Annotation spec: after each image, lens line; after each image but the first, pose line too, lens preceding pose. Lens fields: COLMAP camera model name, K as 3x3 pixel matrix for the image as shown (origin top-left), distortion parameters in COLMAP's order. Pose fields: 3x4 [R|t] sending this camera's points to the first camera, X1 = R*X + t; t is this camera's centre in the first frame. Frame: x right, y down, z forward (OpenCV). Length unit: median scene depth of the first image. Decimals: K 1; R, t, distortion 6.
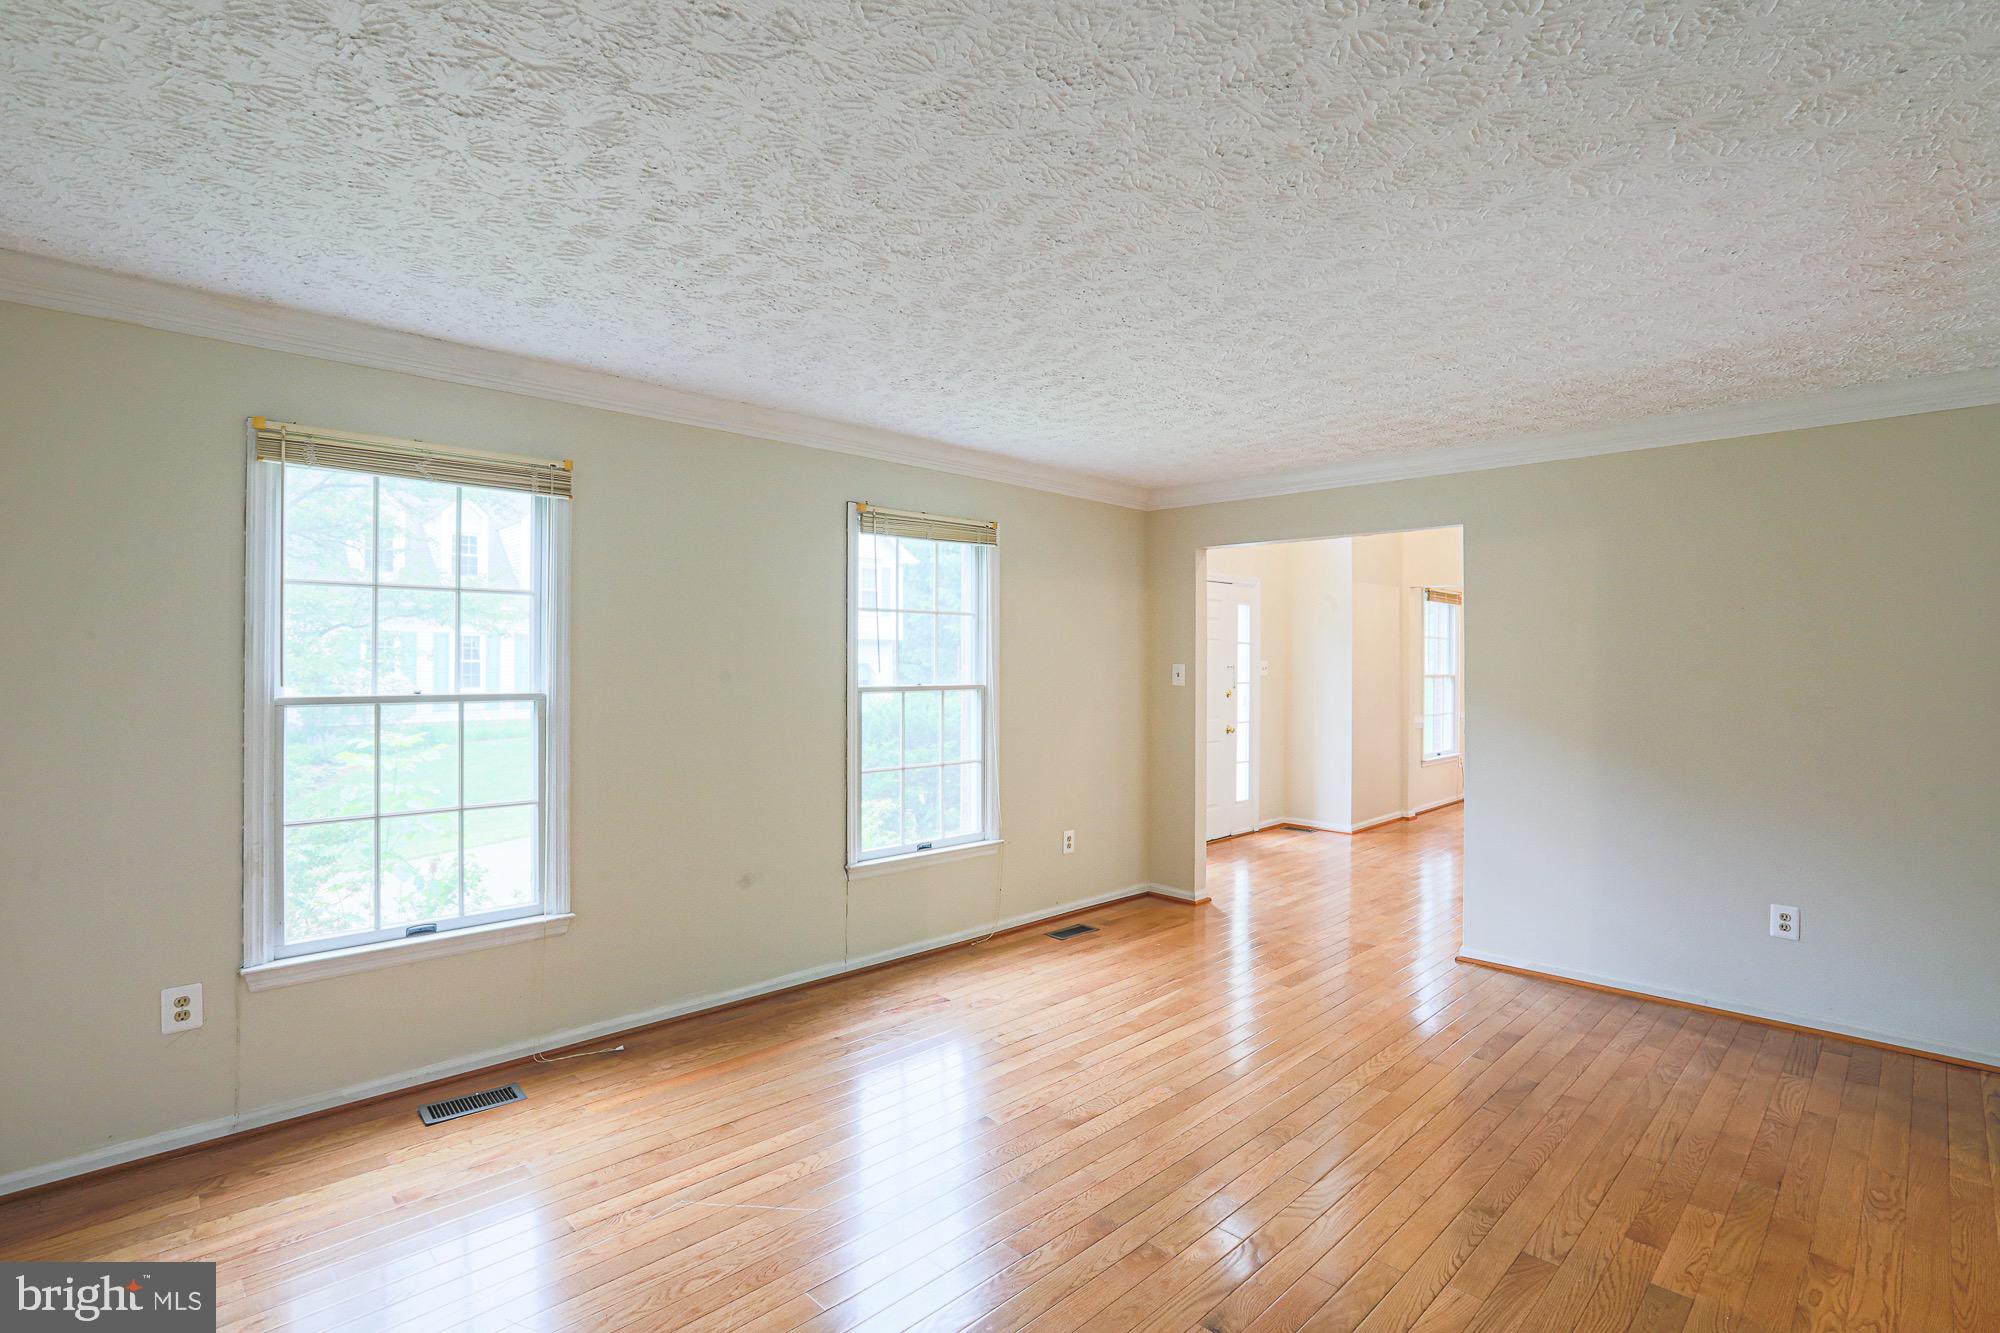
lens RADIAL K [[928.3, 0, 968.8], [0, 928.3, 664.4], [0, 0, 1]] dist [-0.033091, 0.000614]
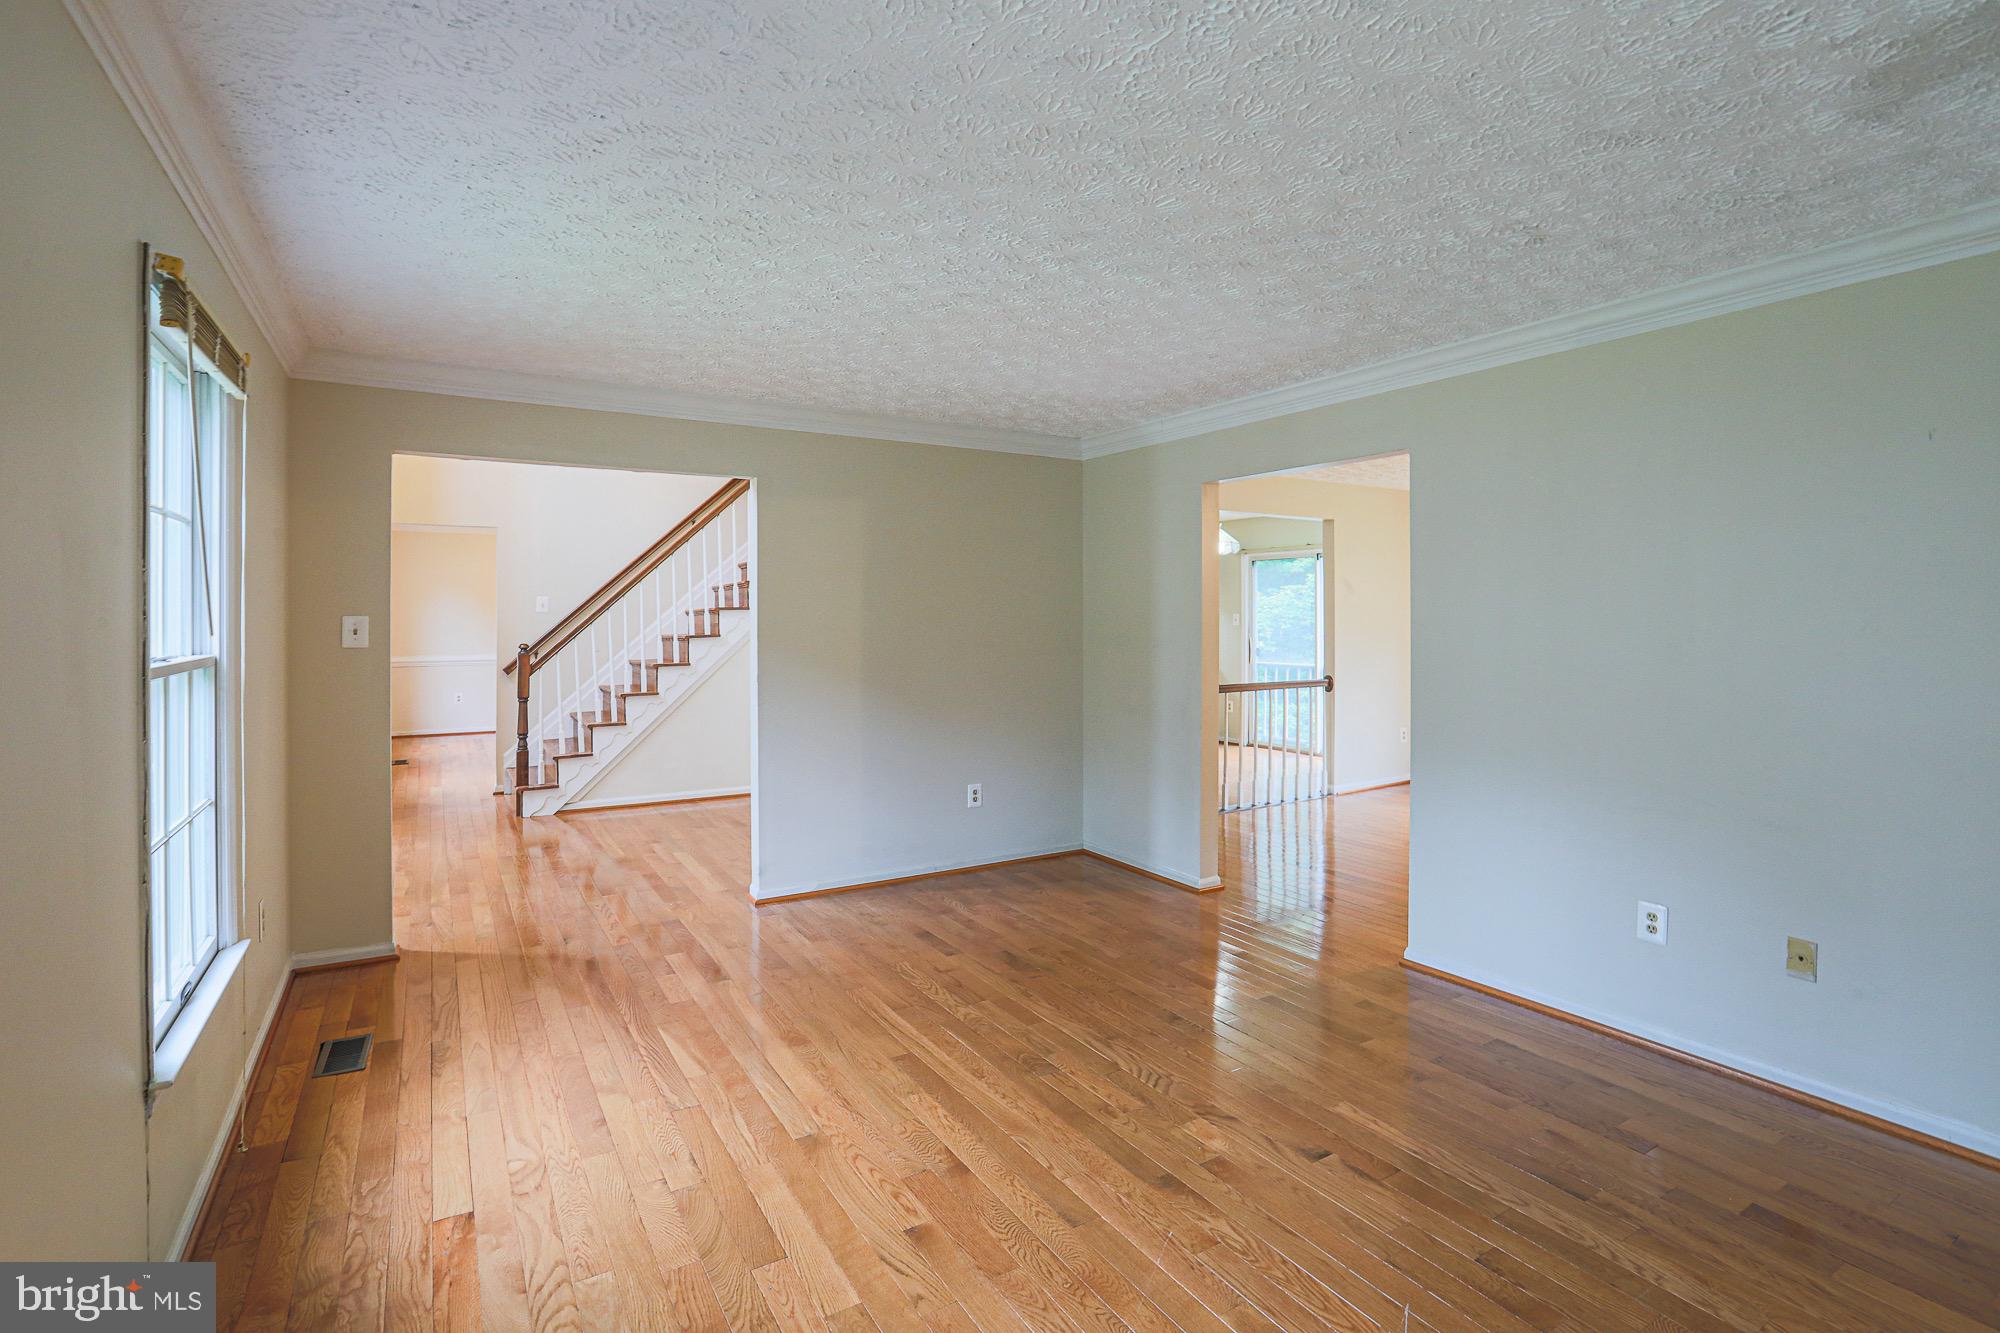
lens RADIAL K [[965.8, 0, 1021.9], [0, 965.8, 621.8], [0, 0, 1]] dist [-0.057920, 0.024572]
pose [[0.192954, -0.007190, 0.981181, -0.495914], [0.000041, 0.999973, 0.007319, -0.001309], [-0.981208, -0.001372, 0.192949, 0.539814]]
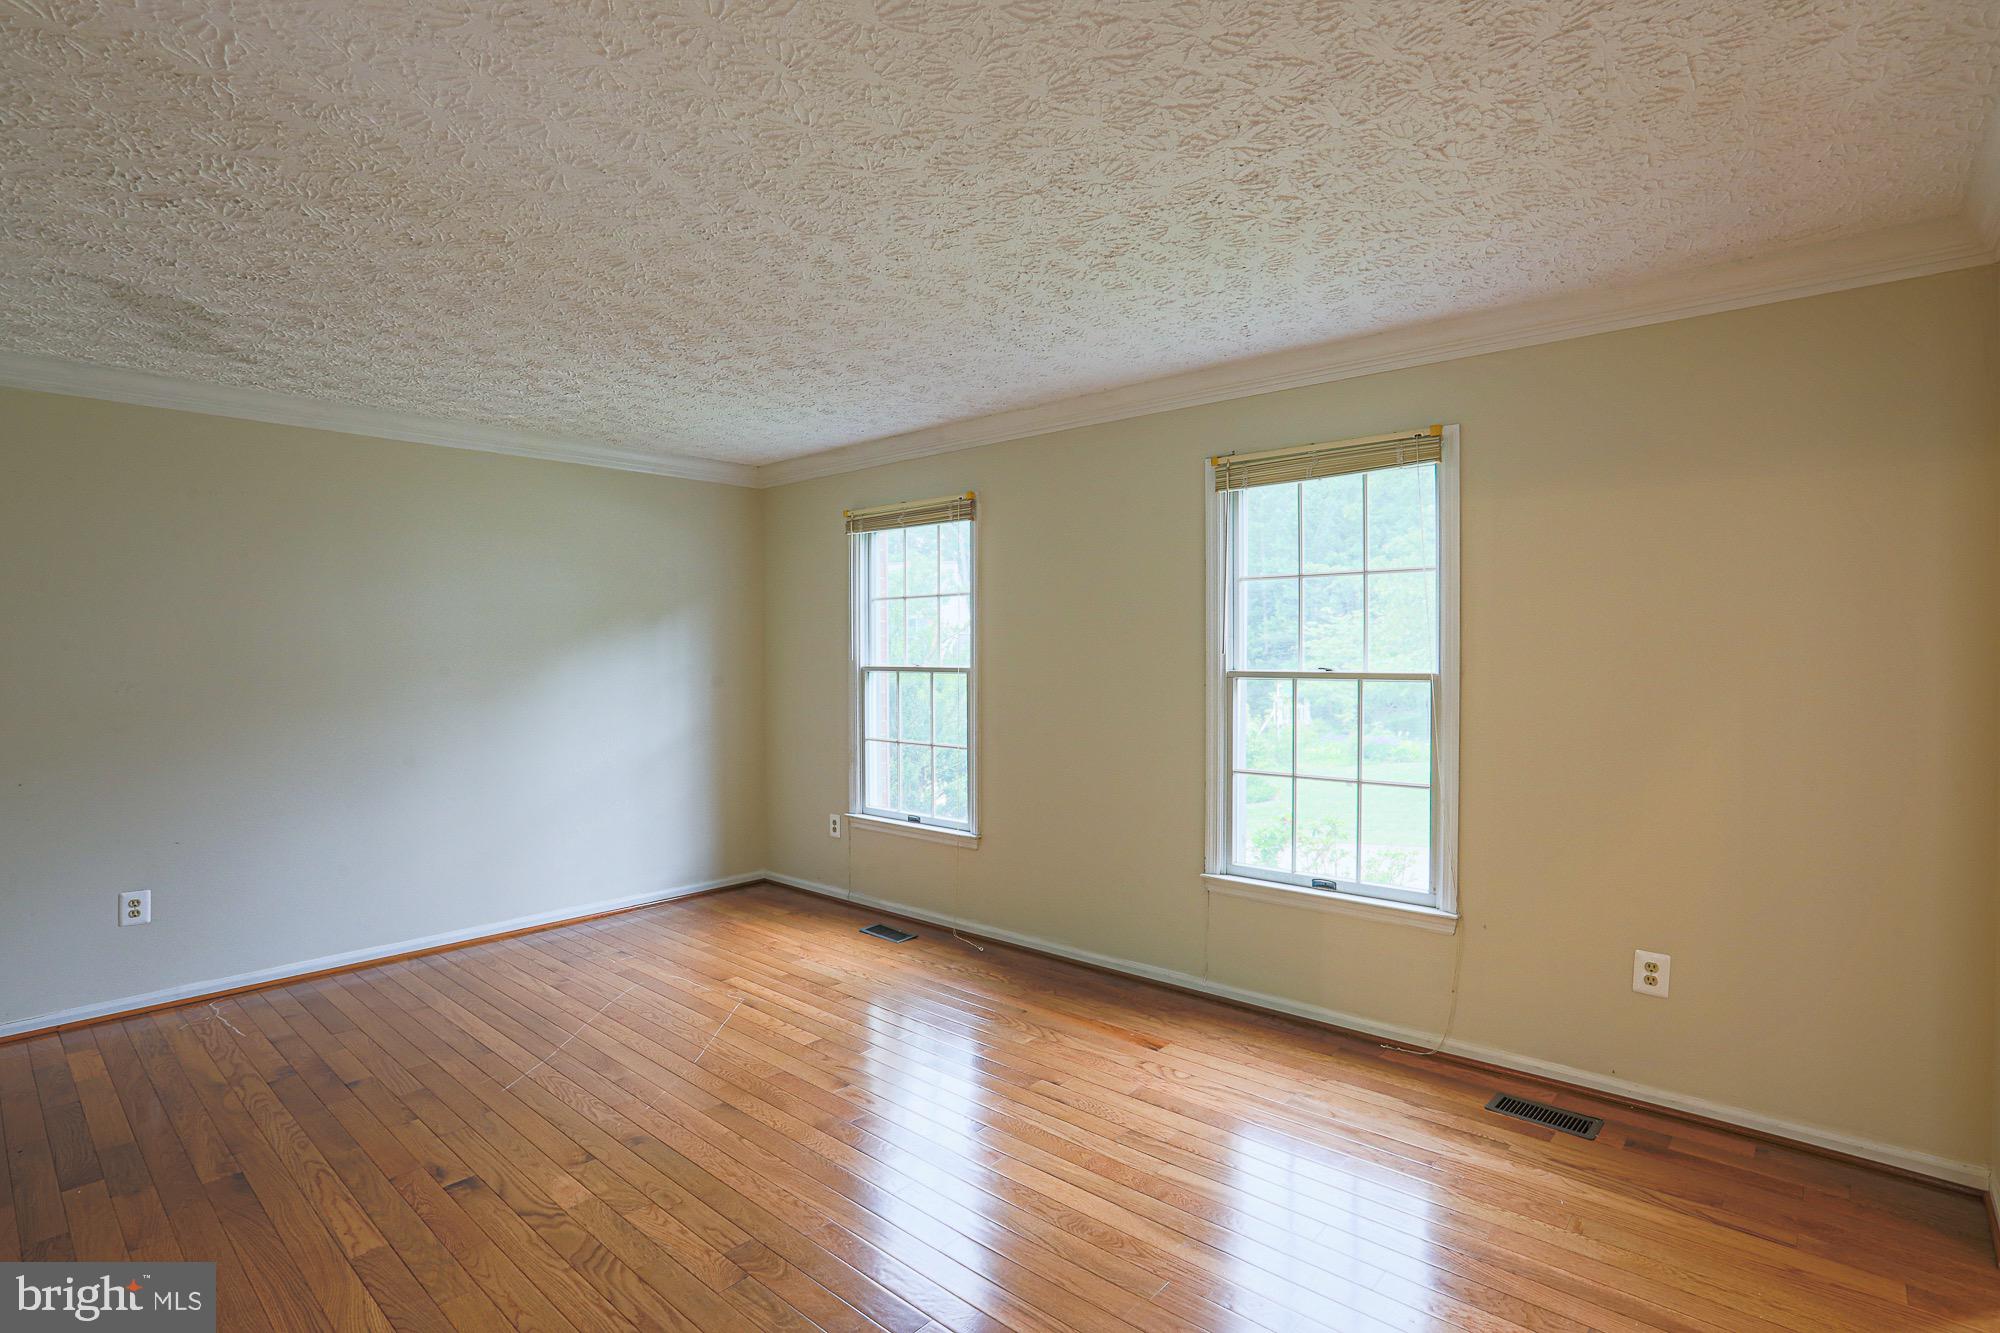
lens RADIAL K [[981.8, 0, 996.9], [0, 981.8, 649.7], [0, 0, 1]] dist [-0.056324, 0.020408]
pose [[0.095898, 0.002863, -0.995387, 0.808702], [0.006007, 0.999976, 0.003455, 0.000668], [0.995373, -0.006310, 0.095878, 0.749817]]
